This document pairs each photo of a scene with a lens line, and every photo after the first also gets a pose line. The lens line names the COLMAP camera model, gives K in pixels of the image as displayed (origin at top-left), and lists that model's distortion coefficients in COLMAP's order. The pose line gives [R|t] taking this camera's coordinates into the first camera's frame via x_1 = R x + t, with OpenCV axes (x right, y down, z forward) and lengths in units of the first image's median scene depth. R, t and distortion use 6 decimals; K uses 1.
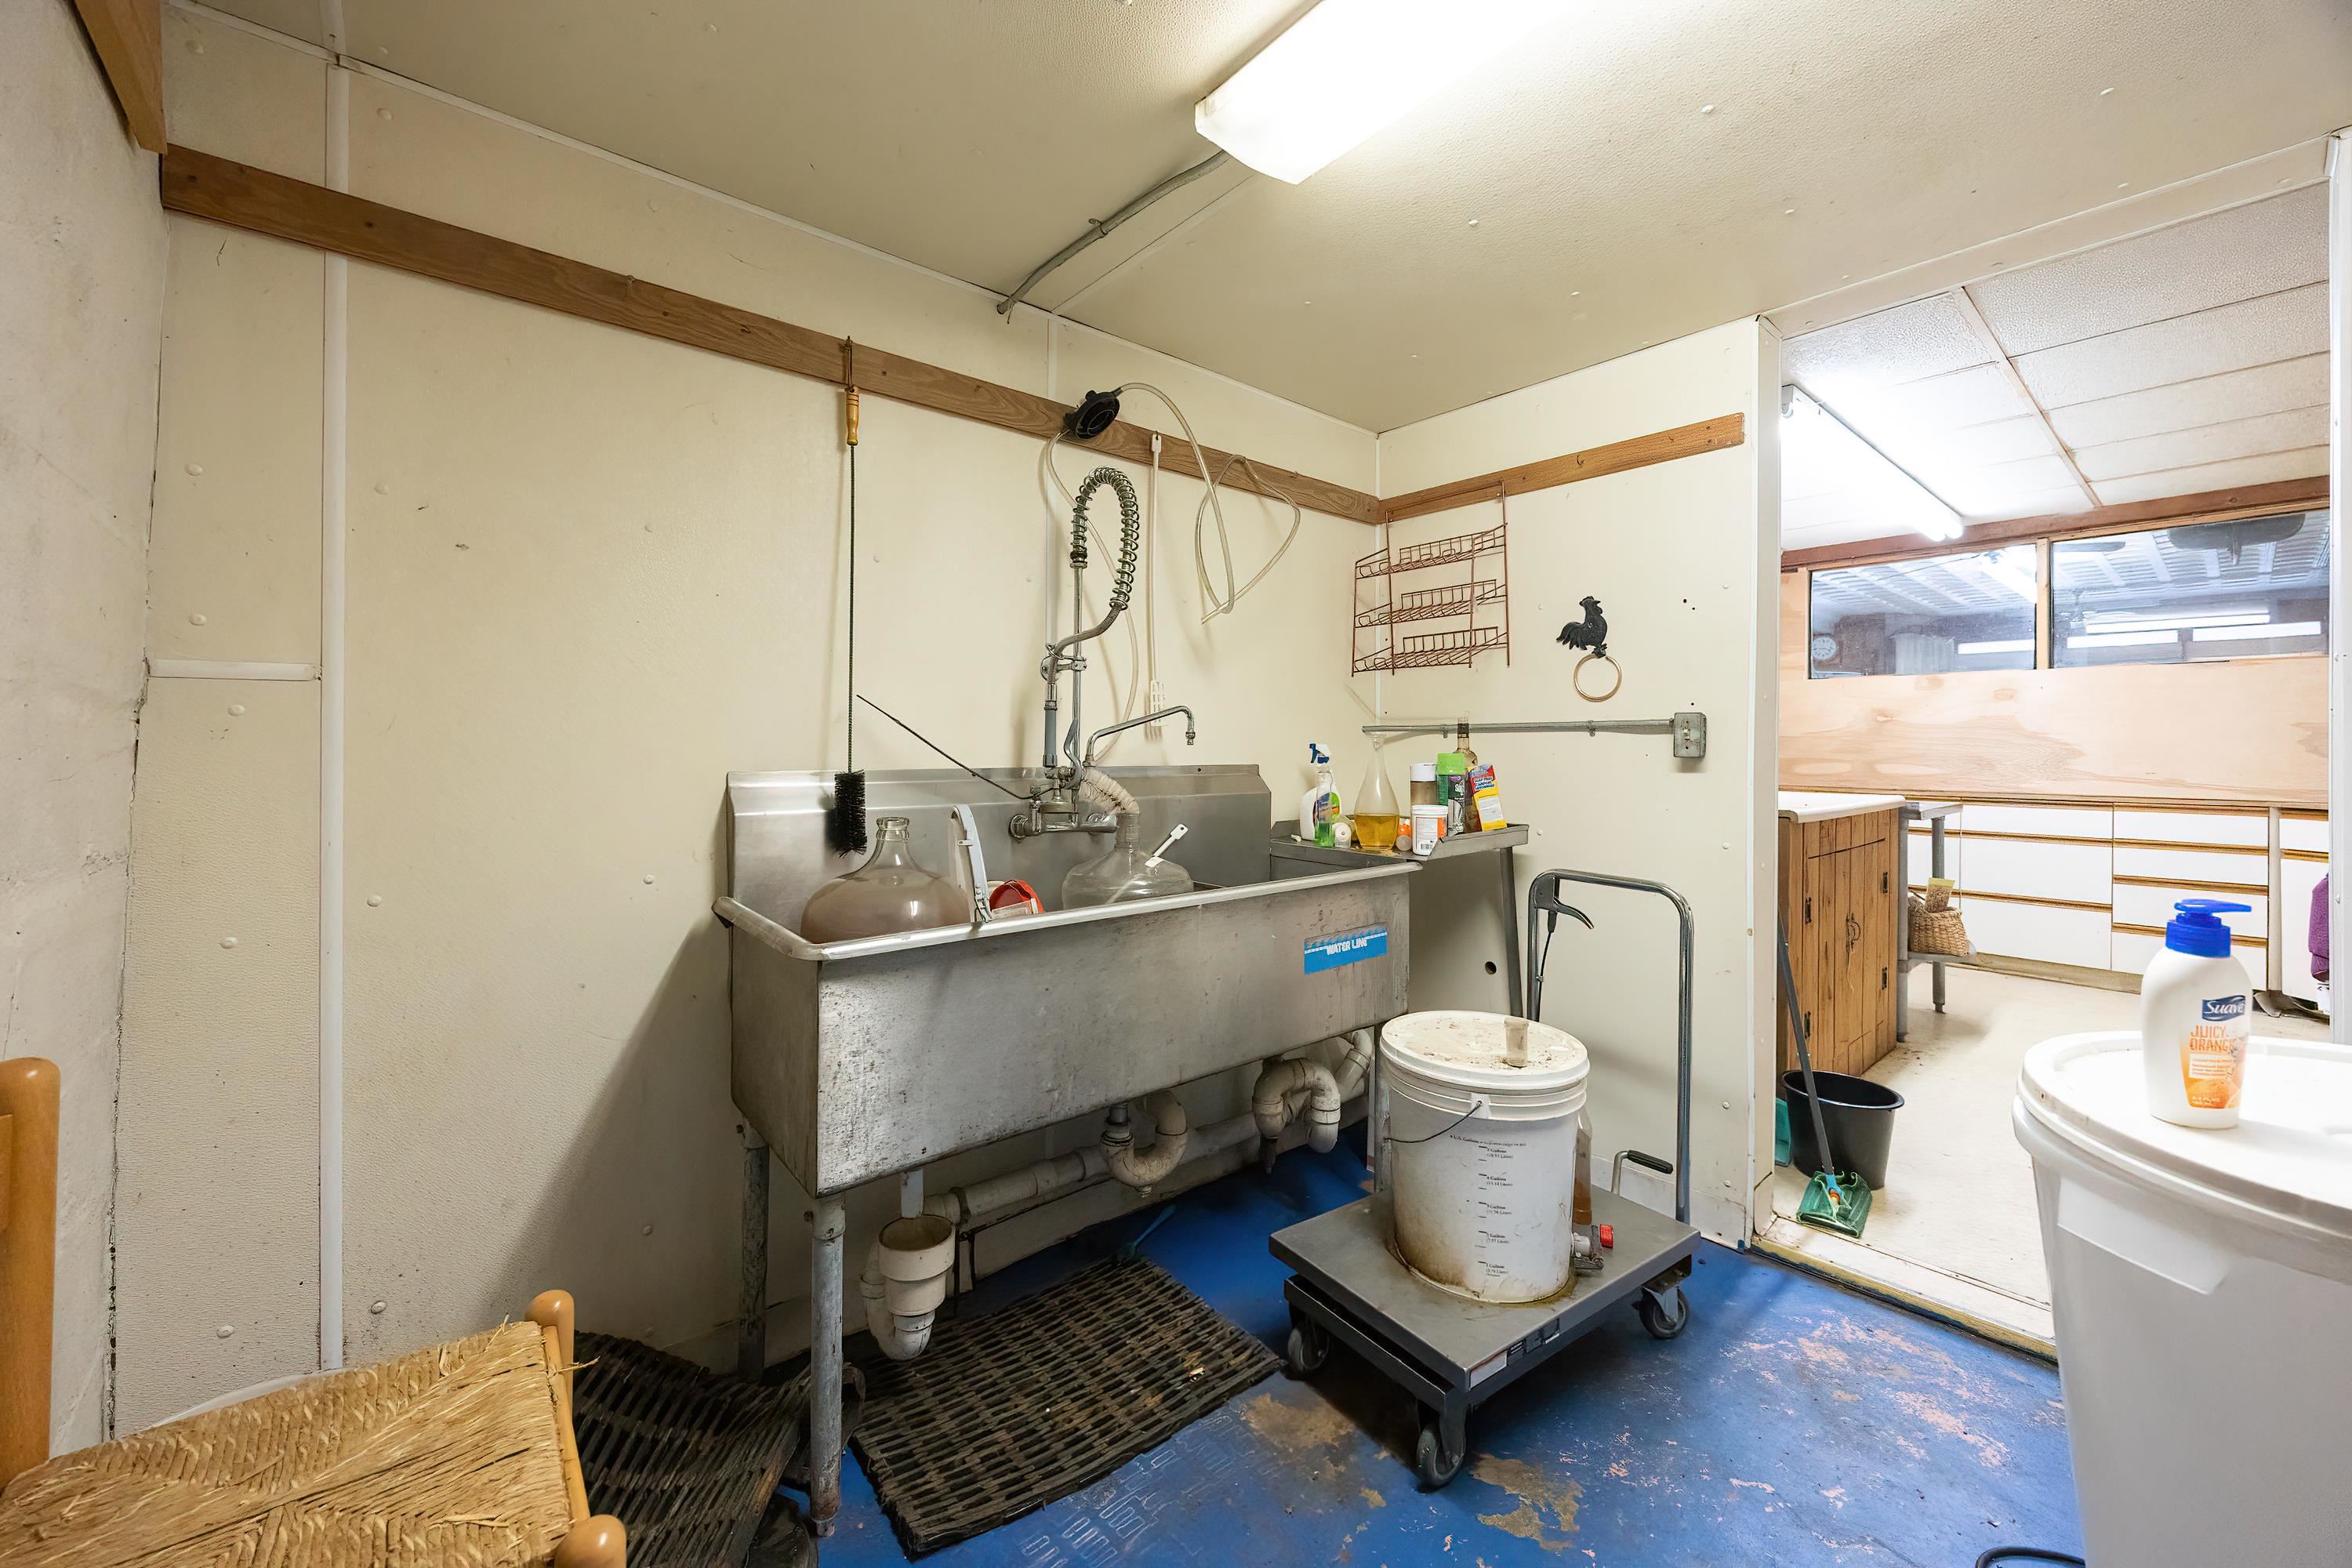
lens RADIAL K [[894.6, 0, 1171.0], [0, 894.6, 740.6], [0, 0, 1]] dist [-0.004220, 0.000405]
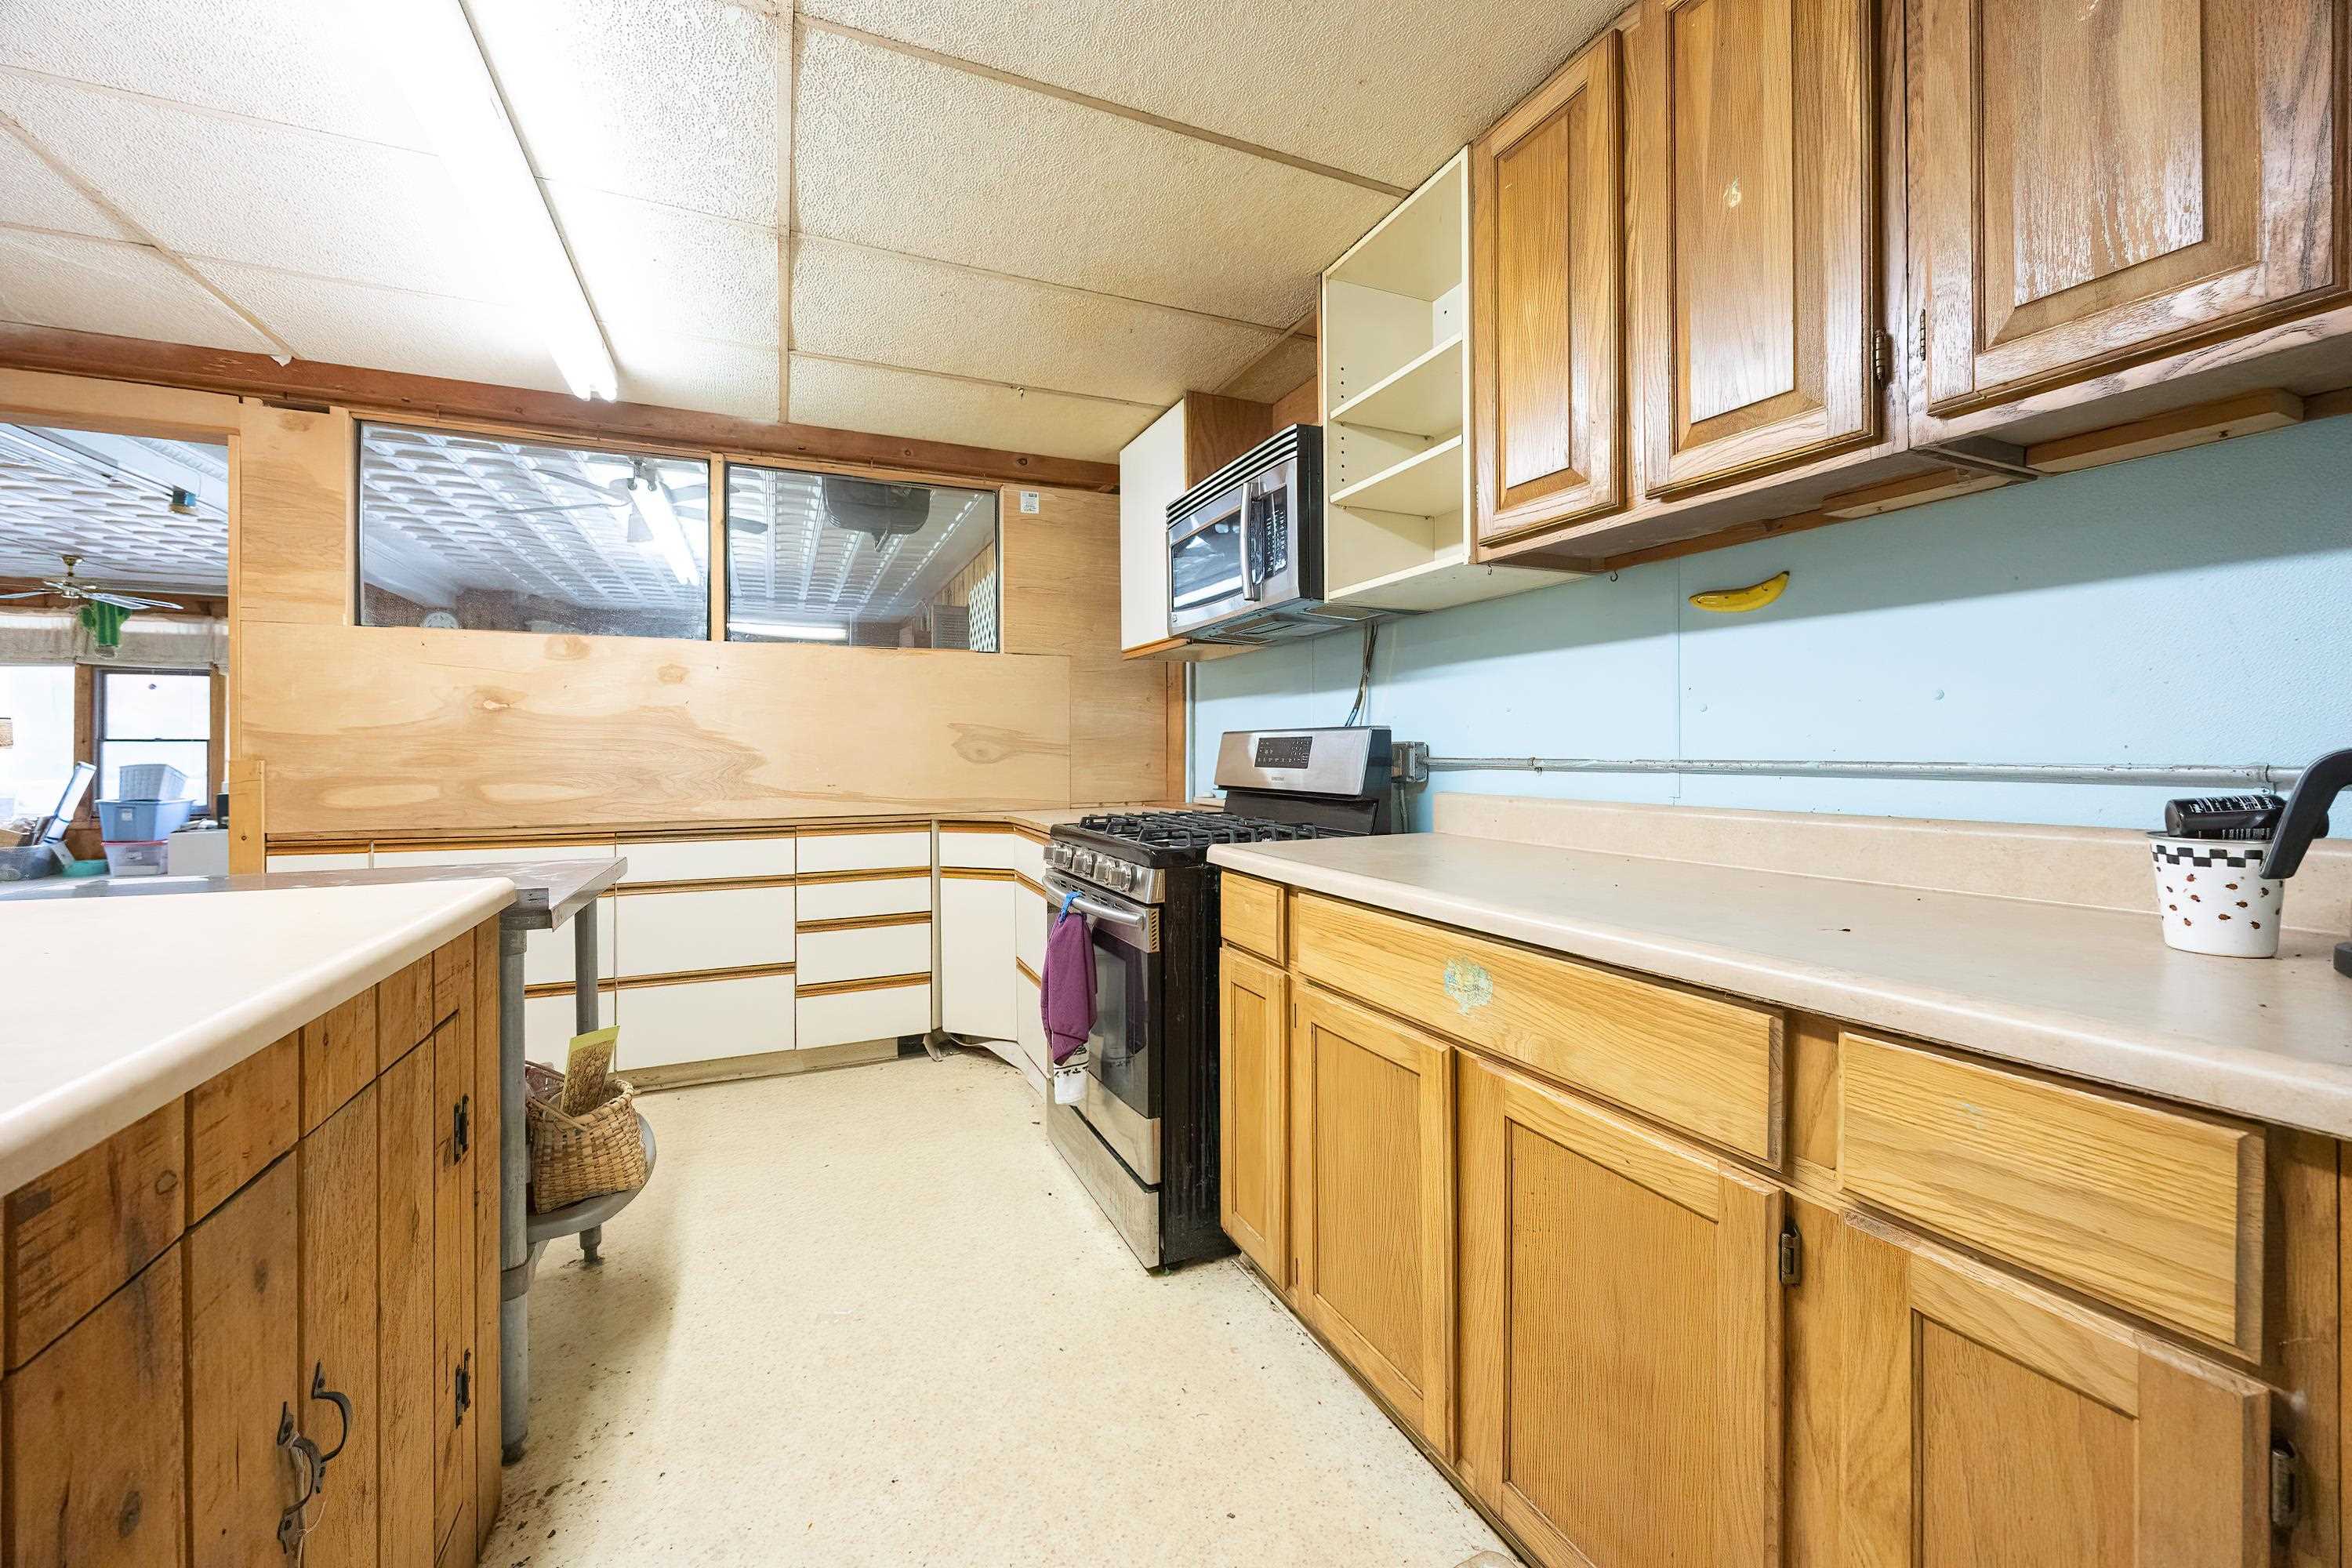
lens RADIAL K [[894.6, 0, 1179.0], [0, 894.6, 761.8], [0, 0, 1]] dist [-0.004220, 0.000405]
pose [[0.262710, -0.010118, 0.964822, 0.406790], [0.002696, 0.999949, 0.009752, 0.008471], [-0.964871, 0.000039, 0.262724, 0.479682]]
